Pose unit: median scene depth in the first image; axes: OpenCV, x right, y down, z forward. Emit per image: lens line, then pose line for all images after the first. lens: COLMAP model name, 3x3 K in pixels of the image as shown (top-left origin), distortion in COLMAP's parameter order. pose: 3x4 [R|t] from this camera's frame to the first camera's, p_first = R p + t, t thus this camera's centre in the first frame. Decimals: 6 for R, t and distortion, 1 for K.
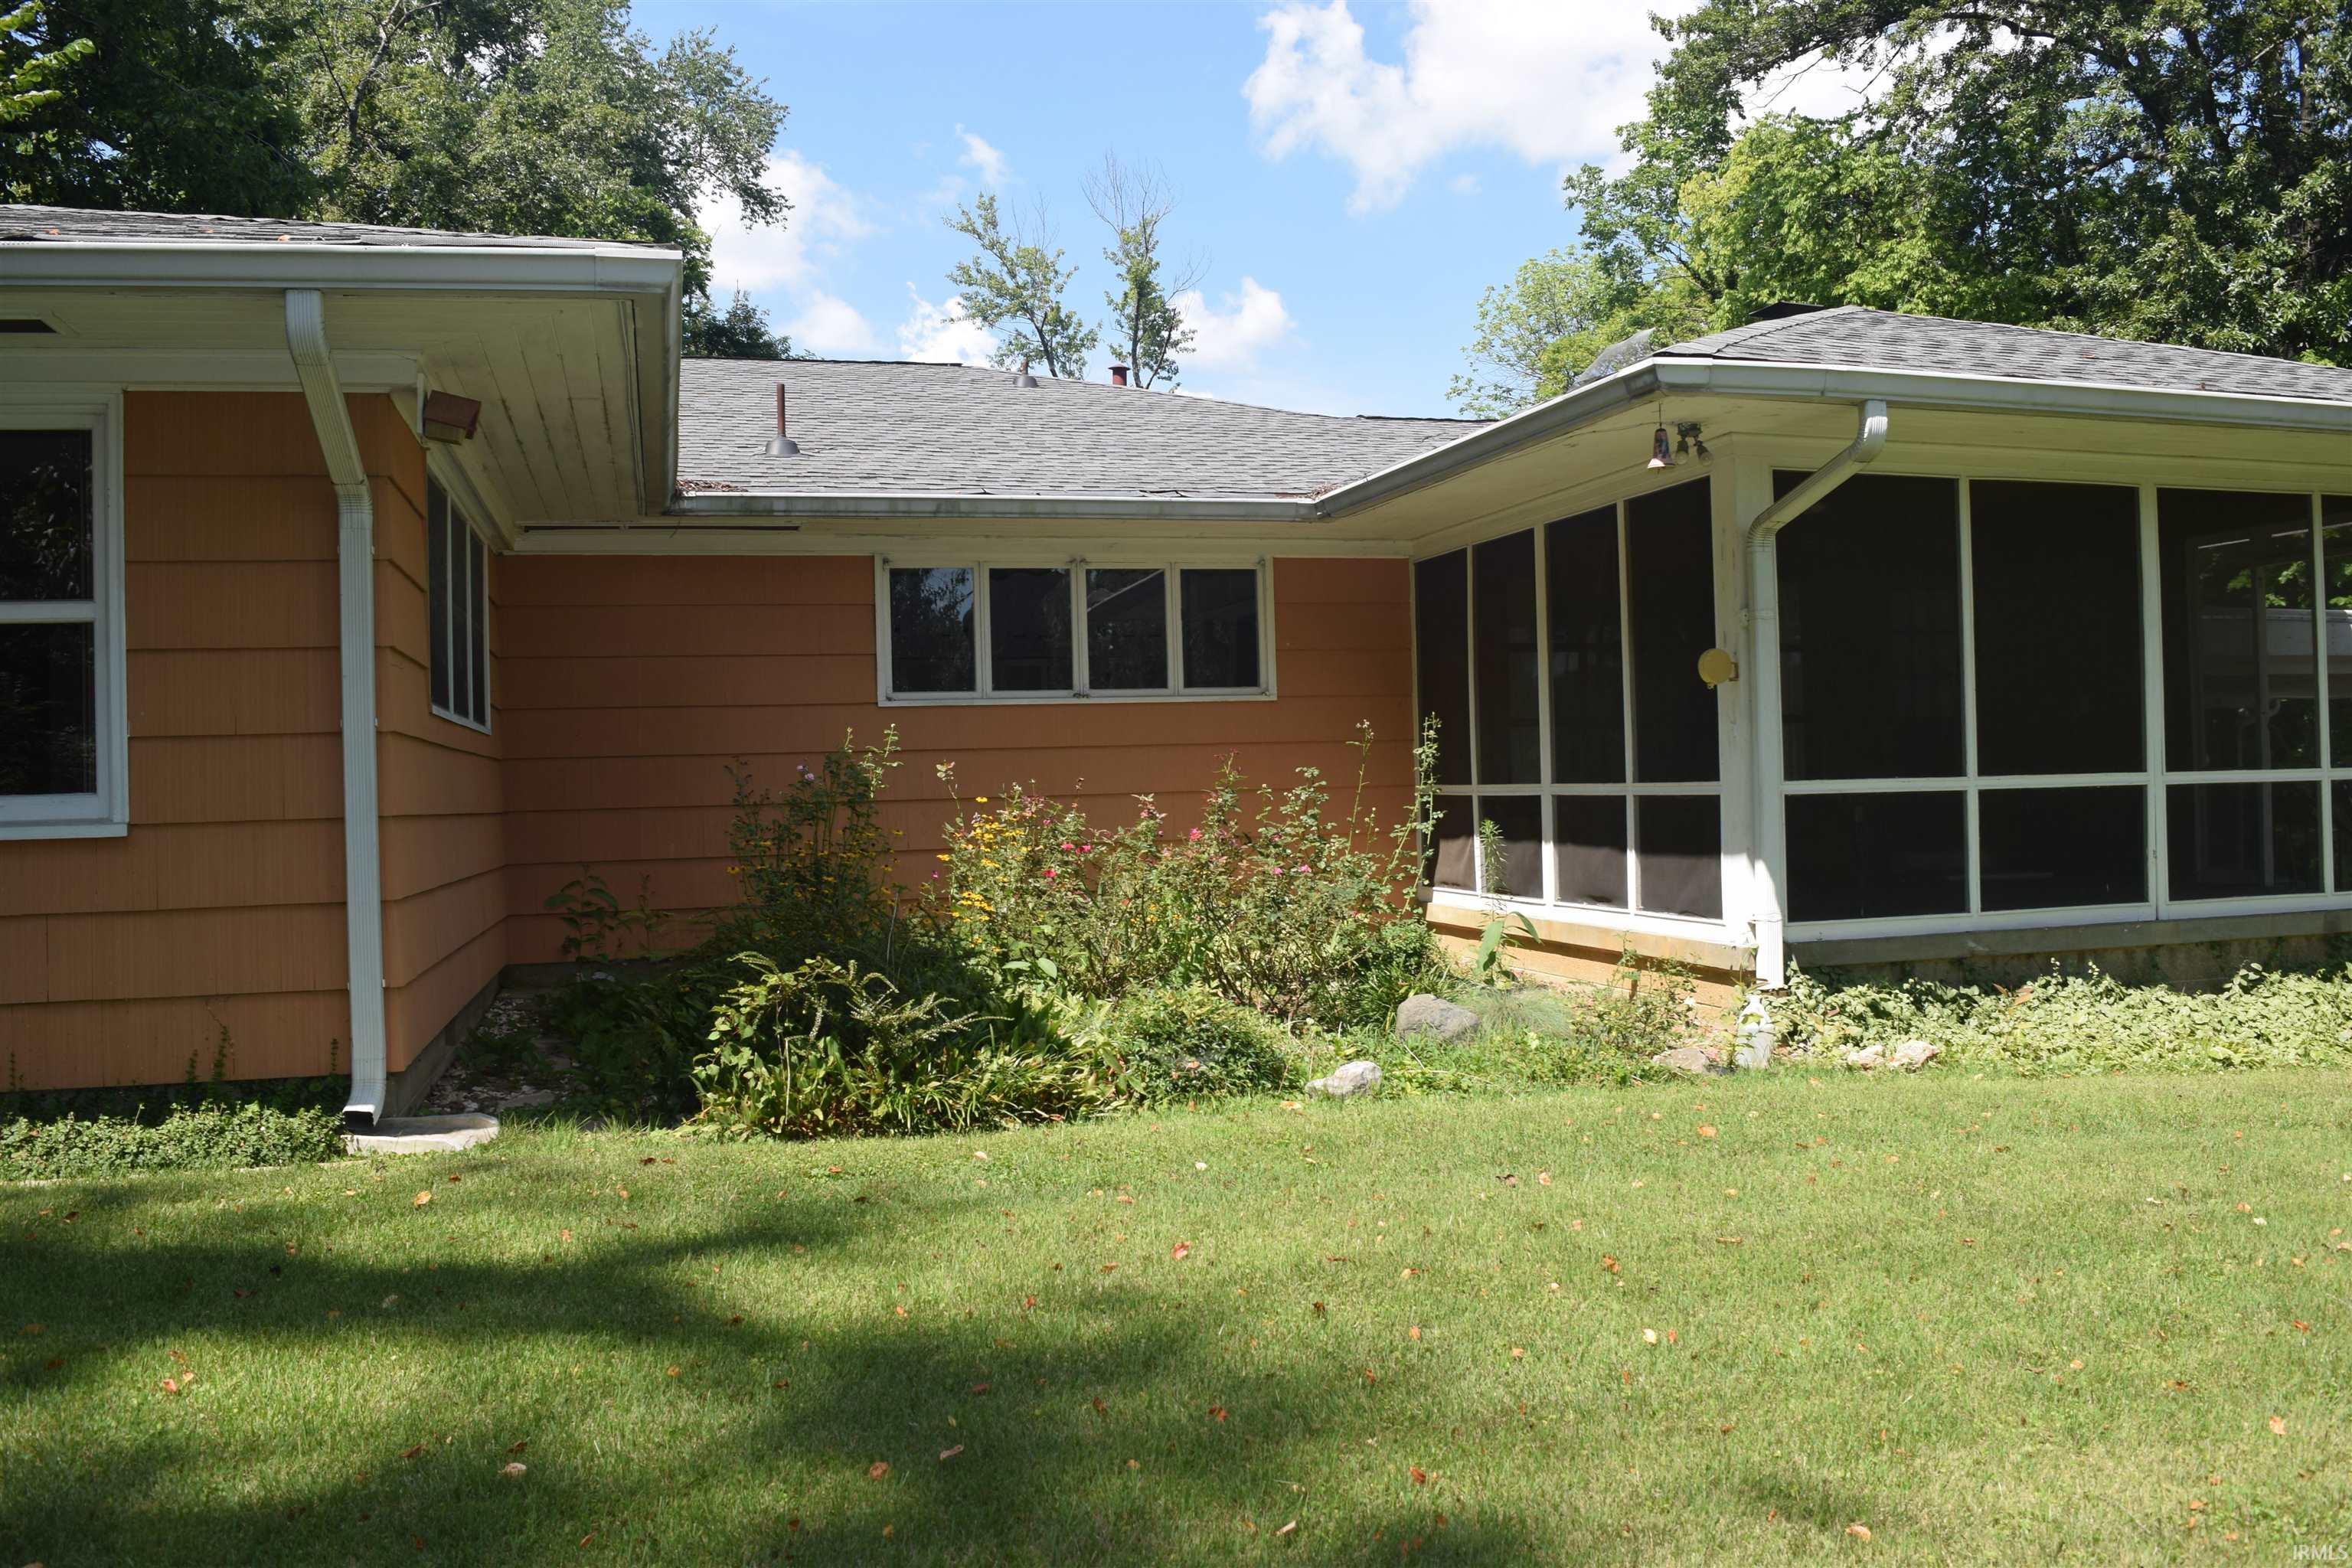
lens RADIAL K [[1853.9, 0, 1163.1], [0, 1853.9, 791.0], [0, 0, 1]] dist [-0.094811, 0.028913]
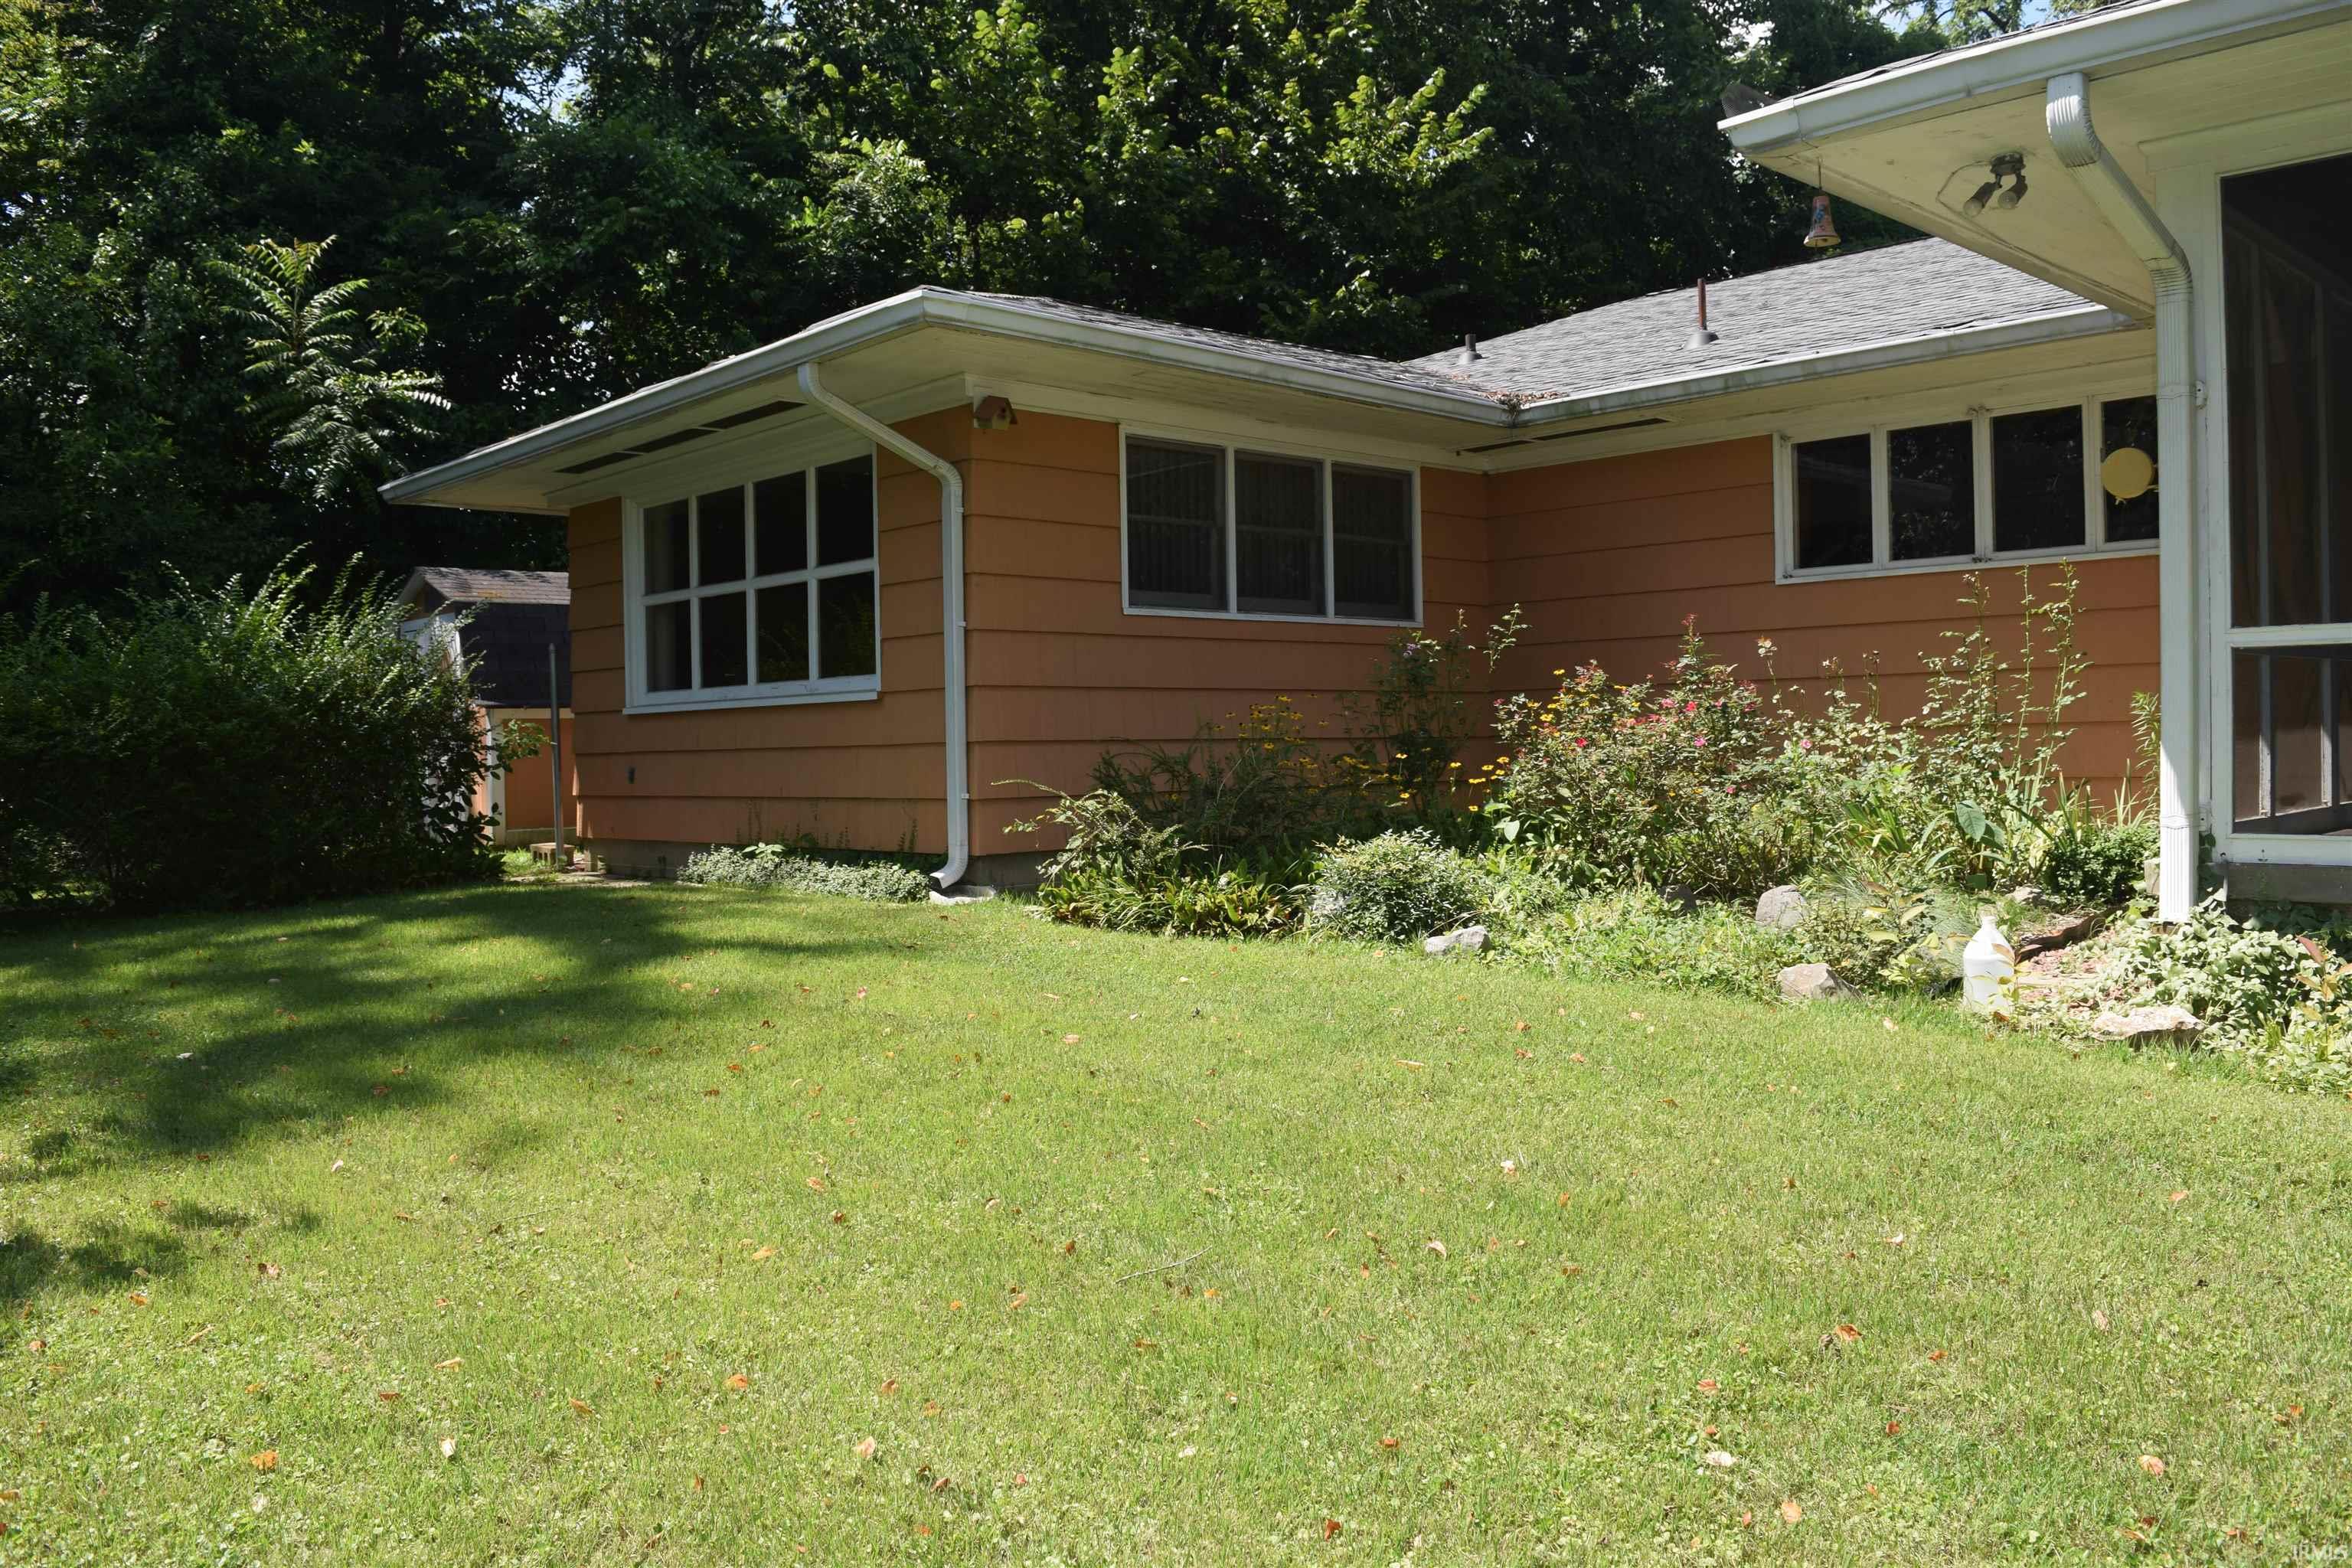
lens RADIAL K [[1853.9, 0, 1163.1], [0, 1853.9, 791.0], [0, 0, 1]] dist [-0.094811, 0.028913]
pose [[0.470745, 0.046042, -0.881067, 0.644441], [0.006723, 0.998421, 0.055767, 0.009740], [0.882244, -0.032176, 0.469693, 0.262654]]
